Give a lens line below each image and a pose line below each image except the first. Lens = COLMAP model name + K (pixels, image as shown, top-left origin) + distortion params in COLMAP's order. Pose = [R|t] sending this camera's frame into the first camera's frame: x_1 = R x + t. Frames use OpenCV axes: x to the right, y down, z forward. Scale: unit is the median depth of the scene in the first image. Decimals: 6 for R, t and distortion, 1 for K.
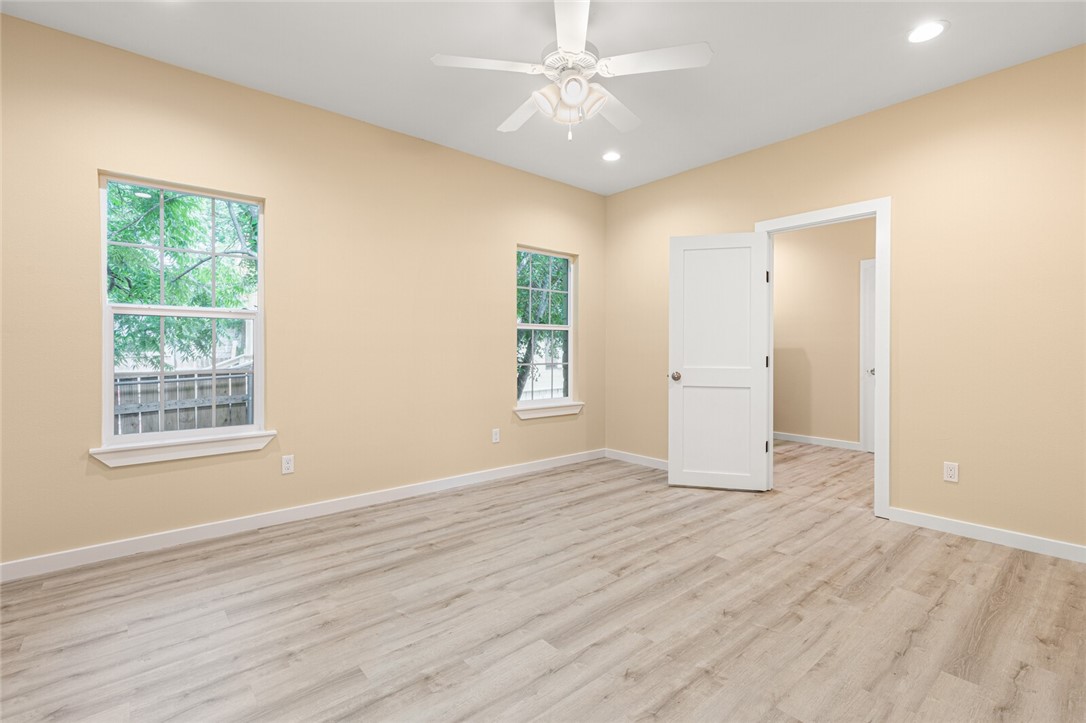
lens RADIAL K [[489.5, 0, 544.5], [0, 489.5, 356.0], [0, 0, 1]] dist [0.009707, -0.000619]
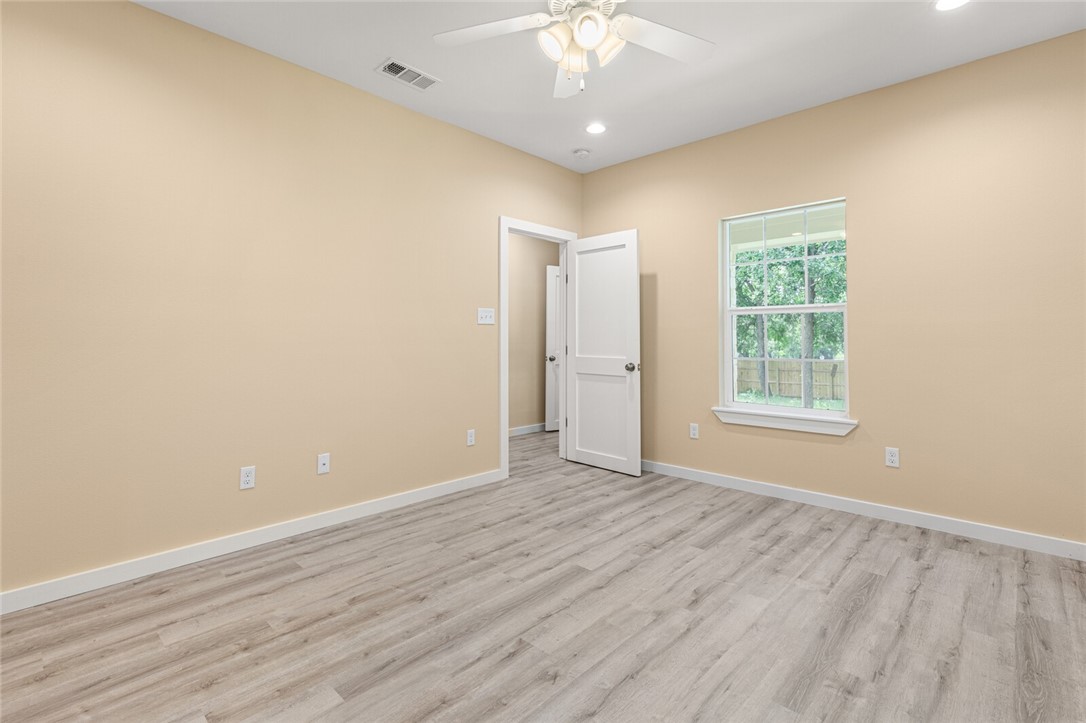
lens RADIAL K [[489.5, 0, 540.9], [0, 489.5, 354.6], [0, 0, 1]] dist [0.009707, -0.000619]
pose [[-0.994853, 0.002521, -0.101300, 0.212623], [-0.001768, 0.999107, 0.042225, -0.021940], [0.101315, 0.042187, -0.993959, 1.889106]]
